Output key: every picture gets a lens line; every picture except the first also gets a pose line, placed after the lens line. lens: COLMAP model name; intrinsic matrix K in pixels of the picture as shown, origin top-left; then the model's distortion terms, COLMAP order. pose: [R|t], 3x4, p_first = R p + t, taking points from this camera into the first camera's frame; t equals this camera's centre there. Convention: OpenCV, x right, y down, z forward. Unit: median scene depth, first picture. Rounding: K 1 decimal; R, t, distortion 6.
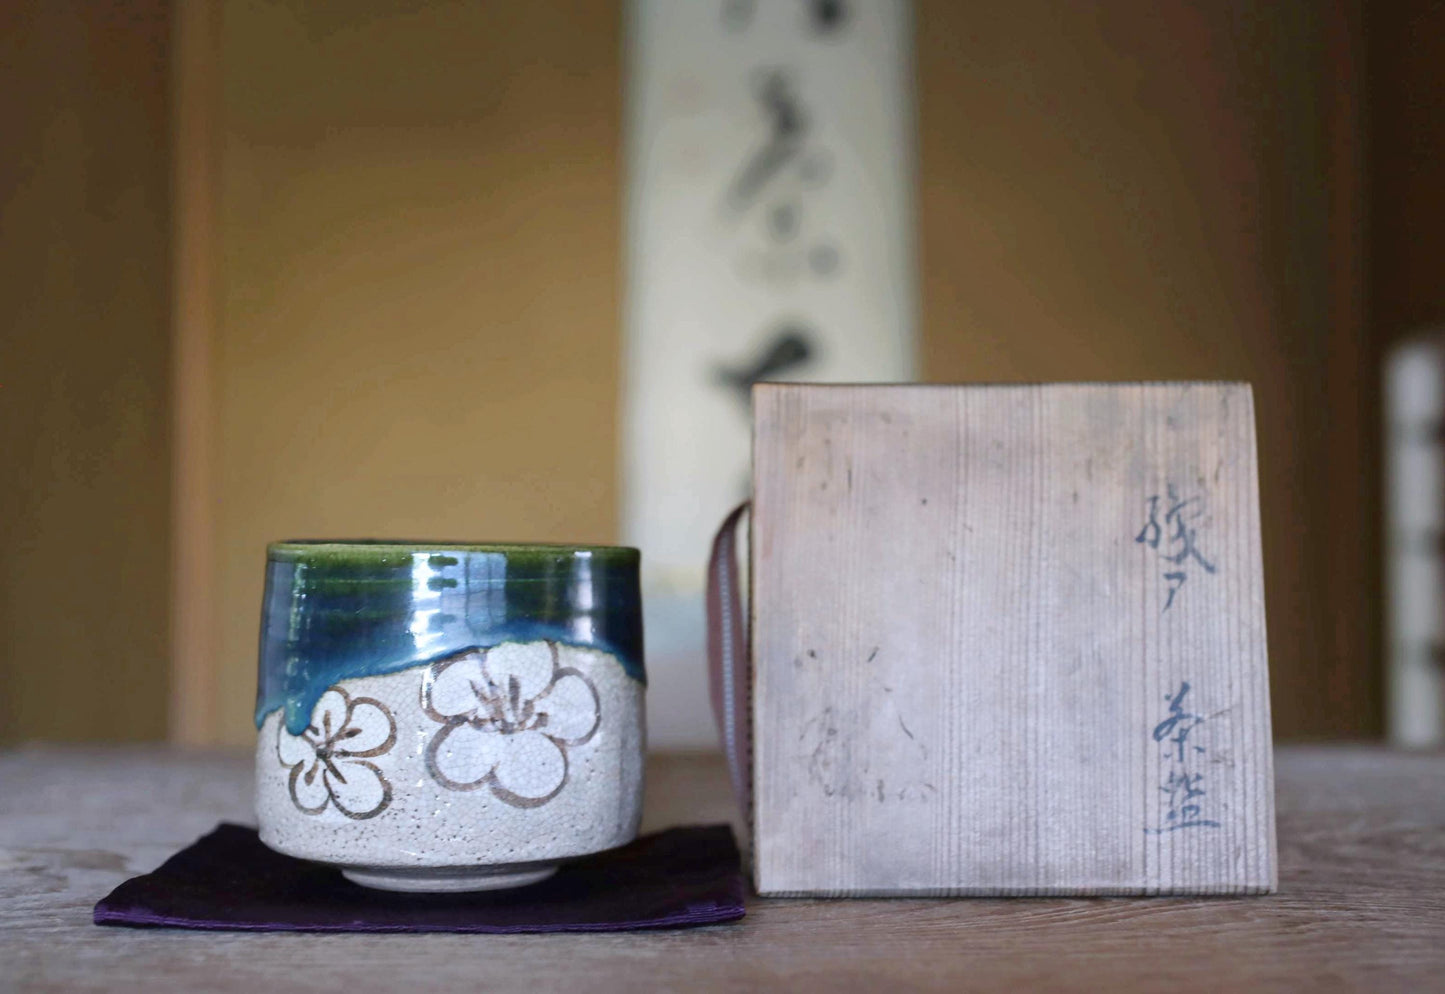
lens RADIAL K [[2285.2, 0, 722.5], [0, 2285.2, 497.0], [0, 0, 1]] dist [0.005292, 0.060166]
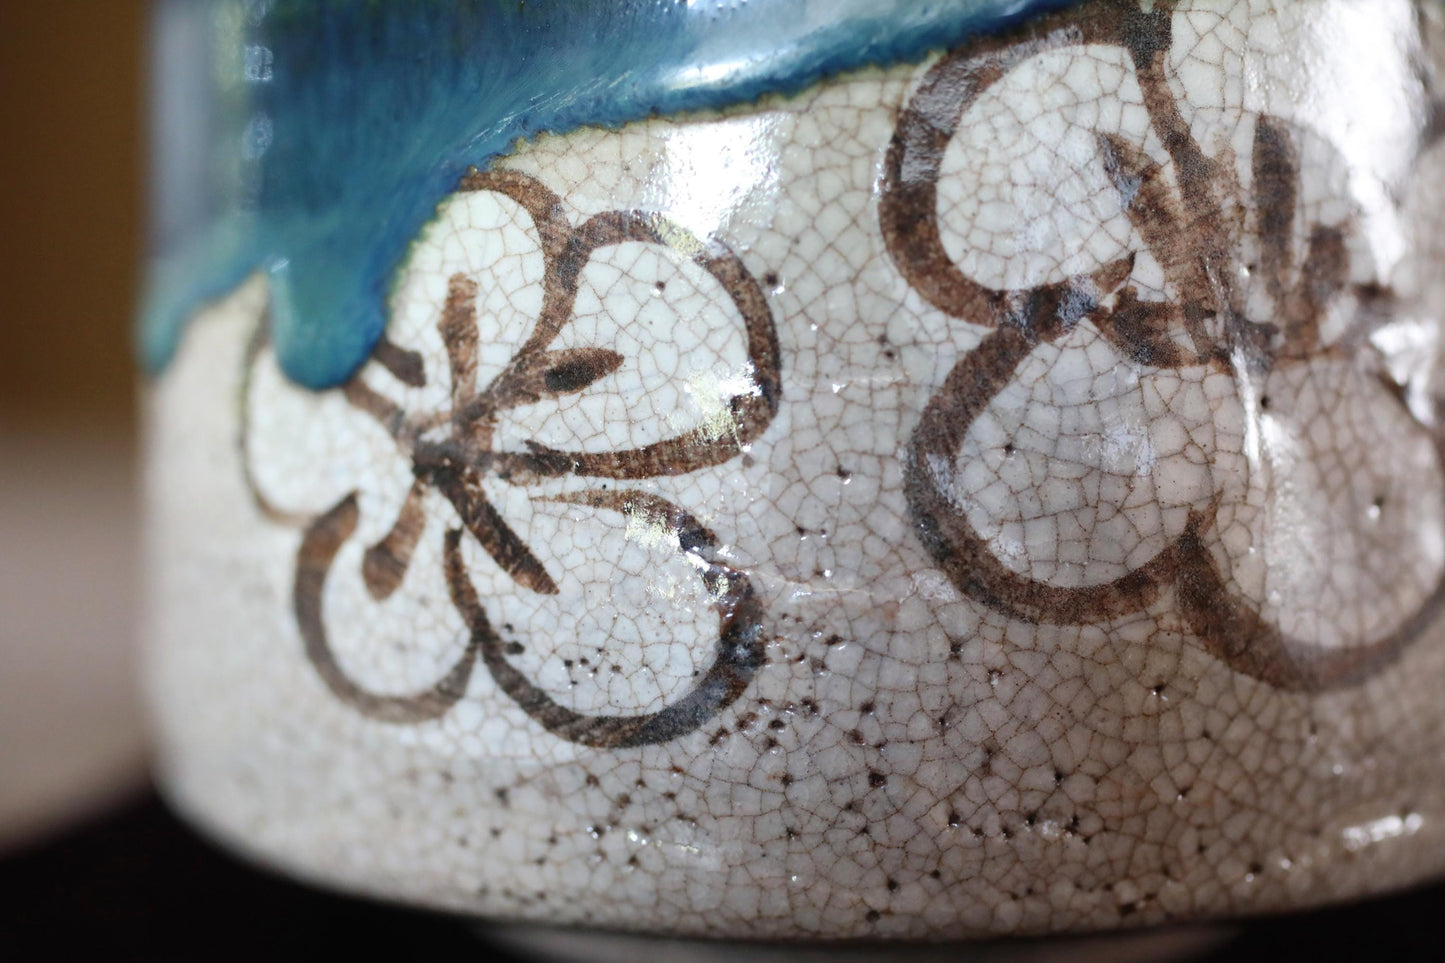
lens RADIAL K [[2661.5, 0, 722.5], [0, 2661.5, 481.5], [0, 0, 1]] dist [0.012321, 0.434264]
pose [[0.999836, -0.005911, 0.017143, -0.151979], [0.004223, 0.995285, 0.096901, 0.088490], [-0.017635, -0.096812, 0.995146, 0.734433]]
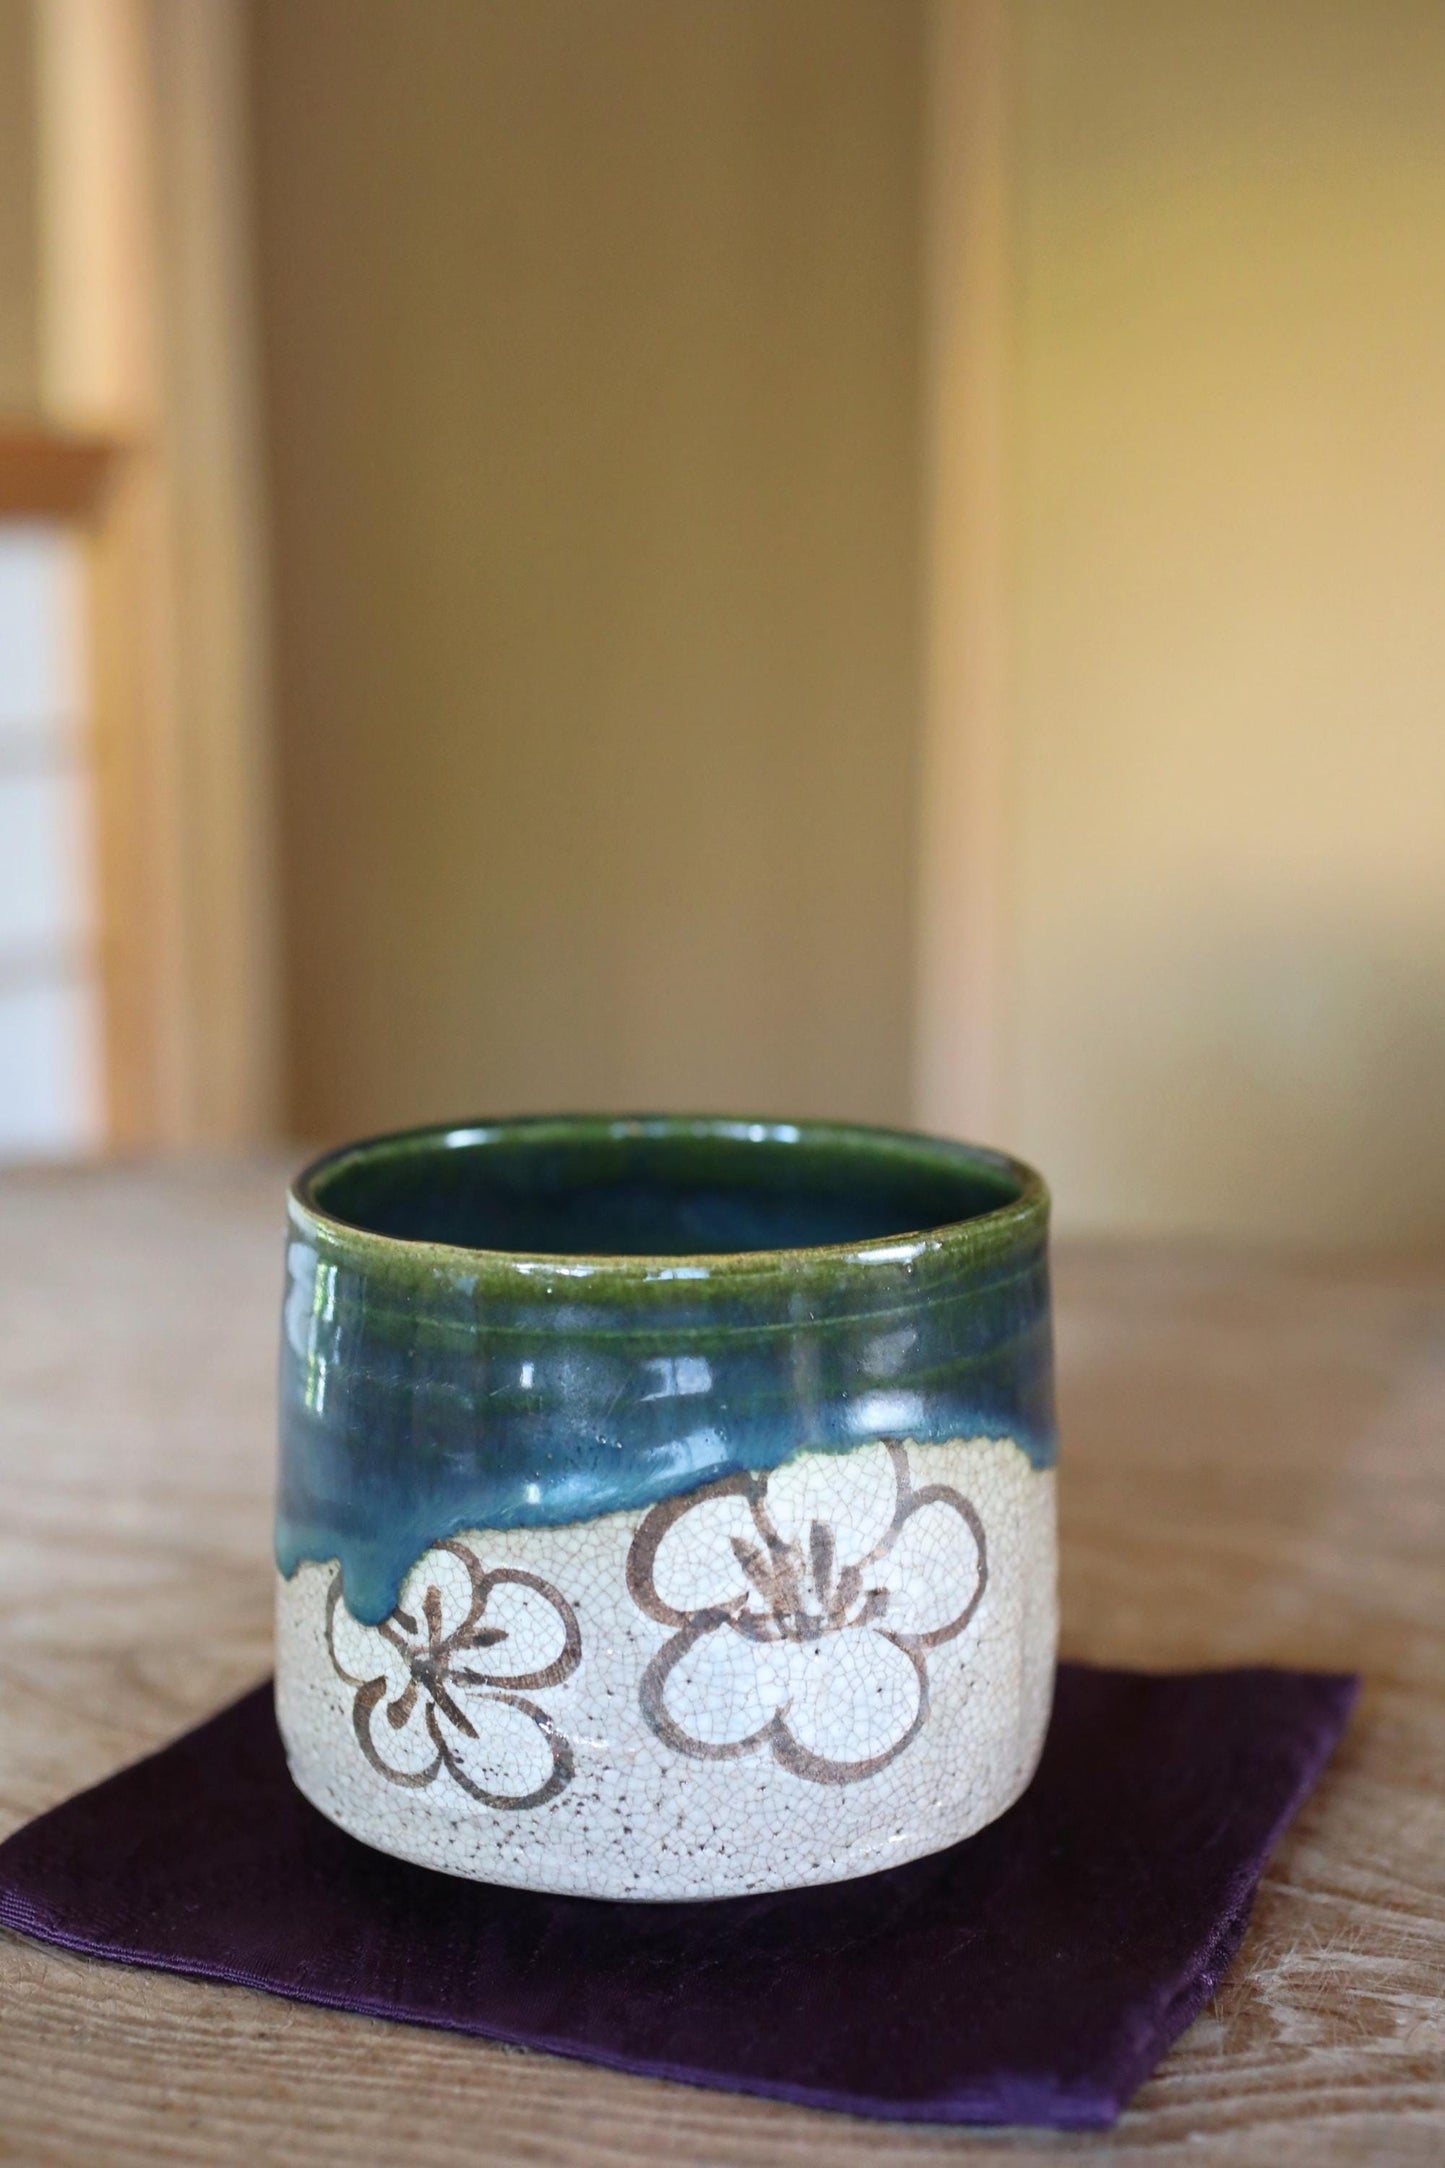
lens RADIAL K [[3333.2, 0, 722.5], [0, 3333.2, 1084.0], [0, 0, 1]] dist [-0.014800, 0.046528]
pose [[0.999552, 0.002403, -0.029845, -0.091632], [0.003151, 0.982797, 0.184661, -0.141181], [0.029775, -0.184672, 0.982349, 0.332876]]
